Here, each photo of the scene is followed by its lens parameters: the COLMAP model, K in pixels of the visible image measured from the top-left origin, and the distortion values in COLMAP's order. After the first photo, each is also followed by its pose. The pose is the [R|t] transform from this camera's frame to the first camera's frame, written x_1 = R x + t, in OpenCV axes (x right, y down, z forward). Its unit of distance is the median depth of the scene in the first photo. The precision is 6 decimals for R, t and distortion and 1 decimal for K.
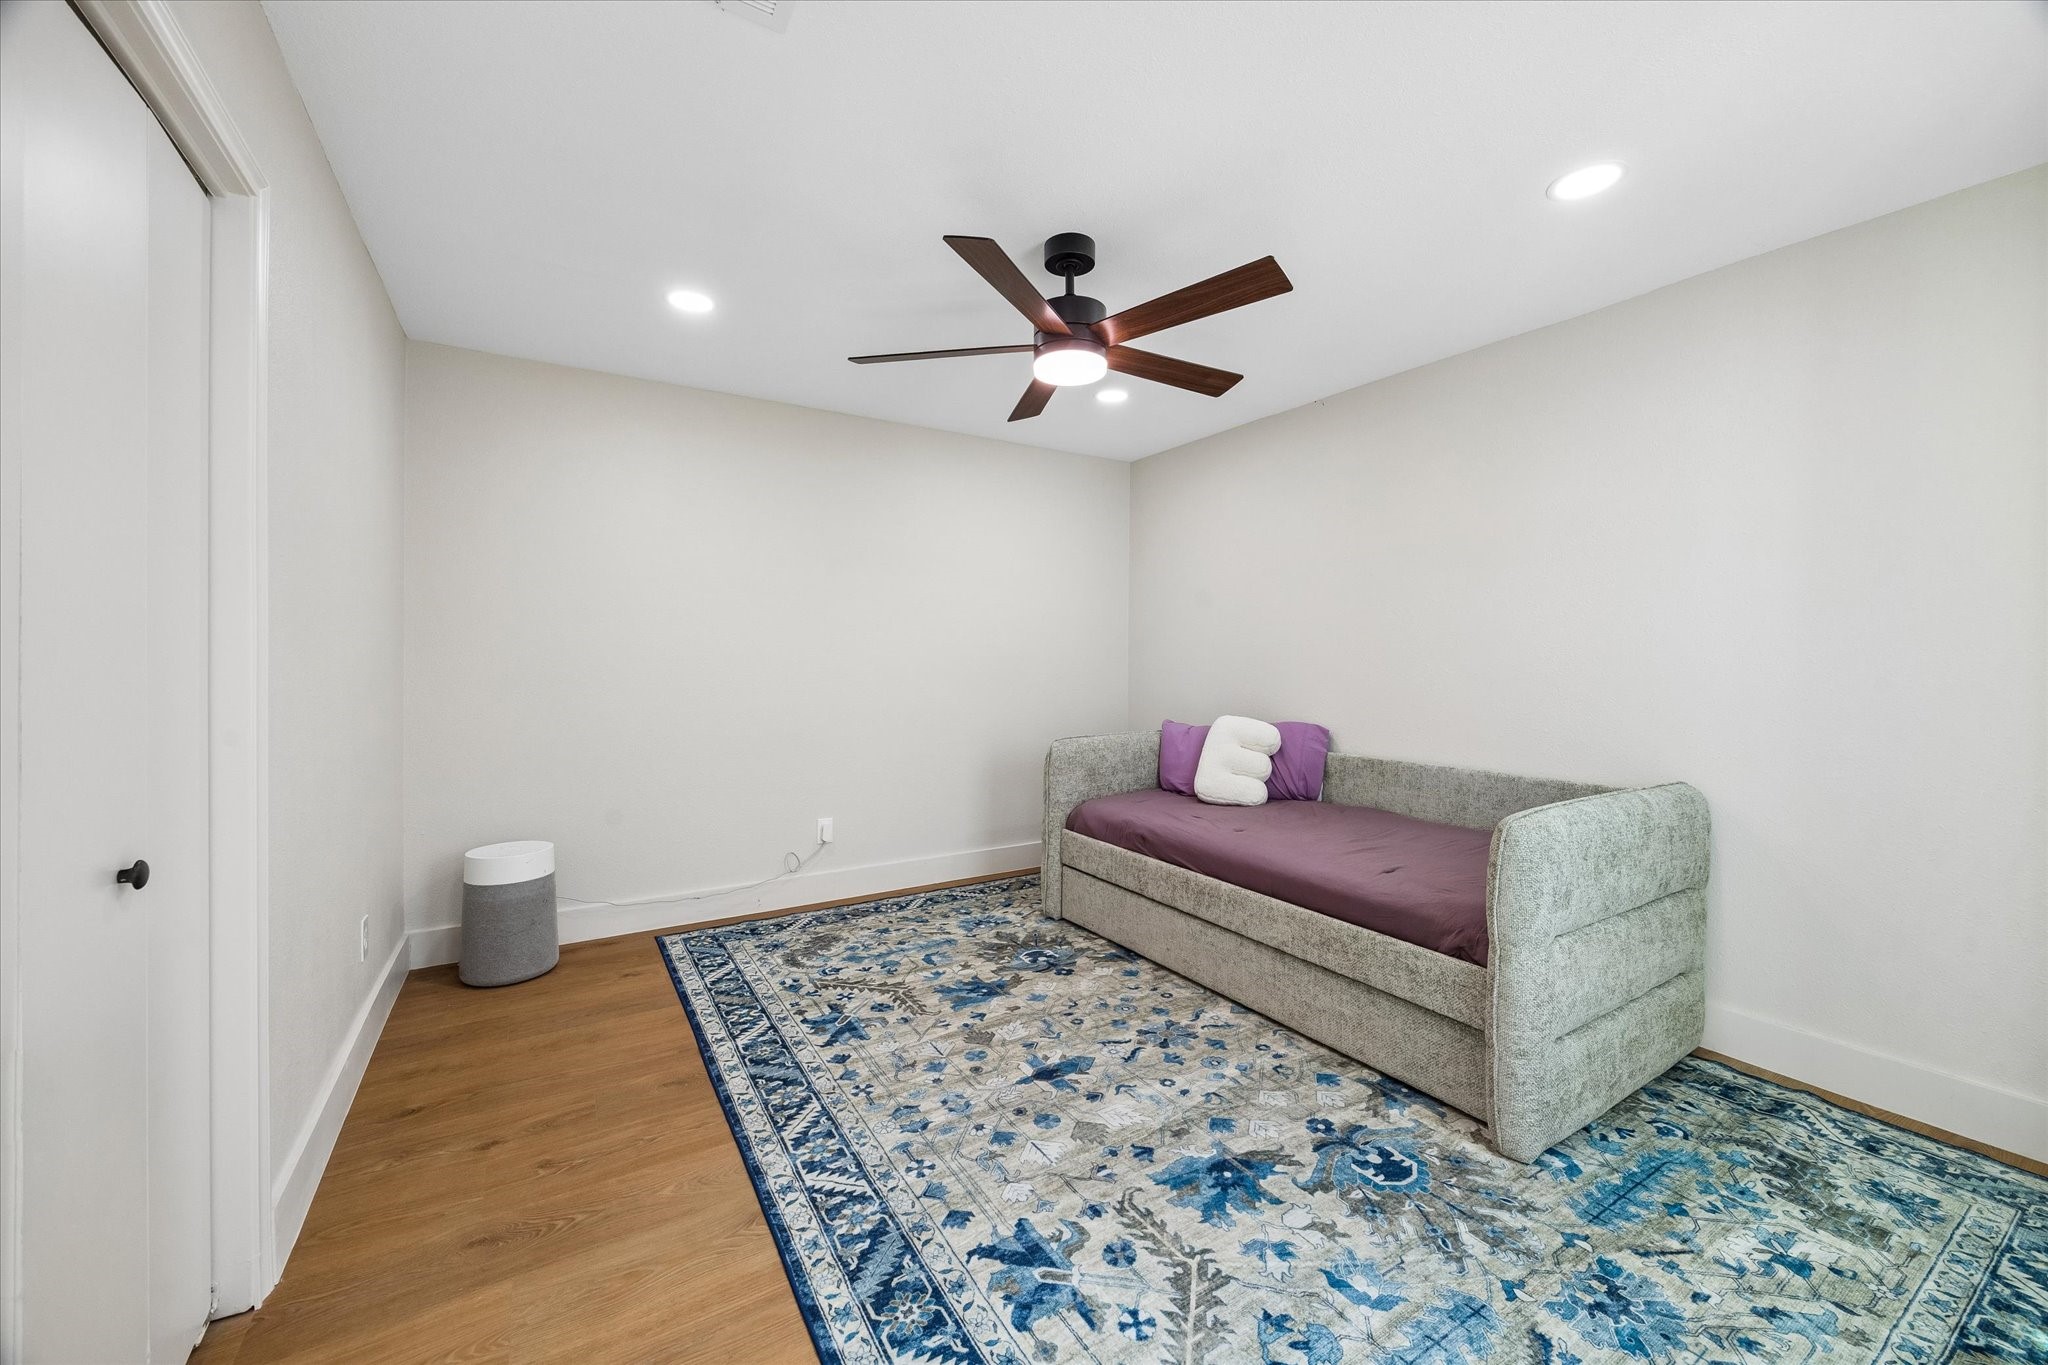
lens RADIAL K [[778.7, 0, 1024.0], [0, 778.7, 665.9], [0, 0, 1]] dist [0.000813, 0.000009]
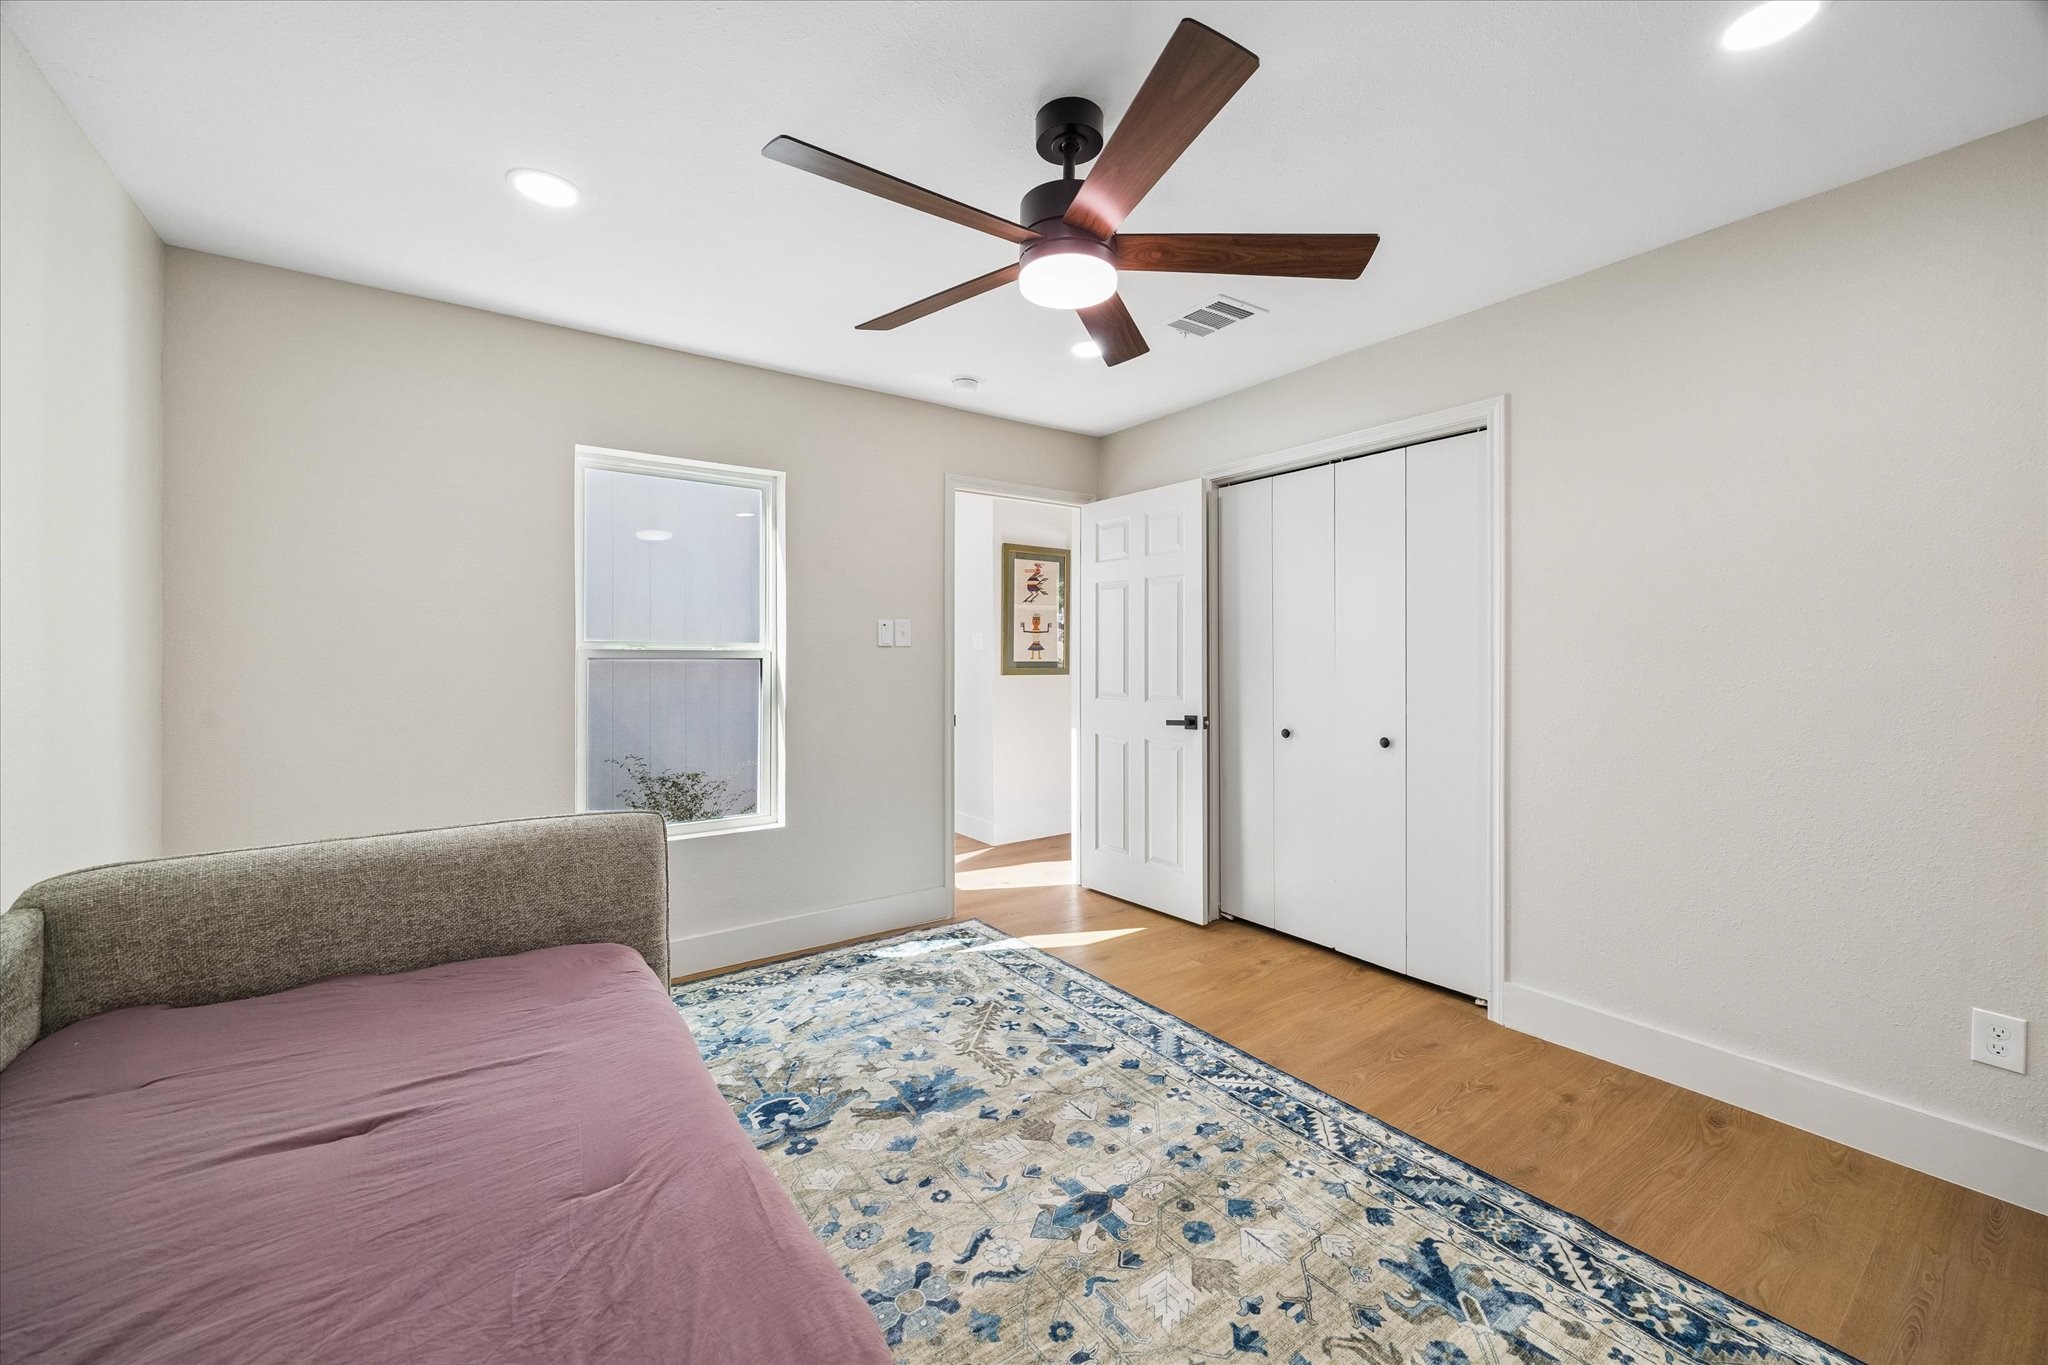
lens RADIAL K [[778.7, 0, 1021.5], [0, 778.7, 667.2], [0, 0, 1]] dist [0.000813, 0.000009]
pose [[-0.997504, -0.000044, -0.070604, 0.184615], [-0.001802, 0.999690, 0.024828, -0.034687], [0.070581, 0.024894, -0.997195, 2.087890]]
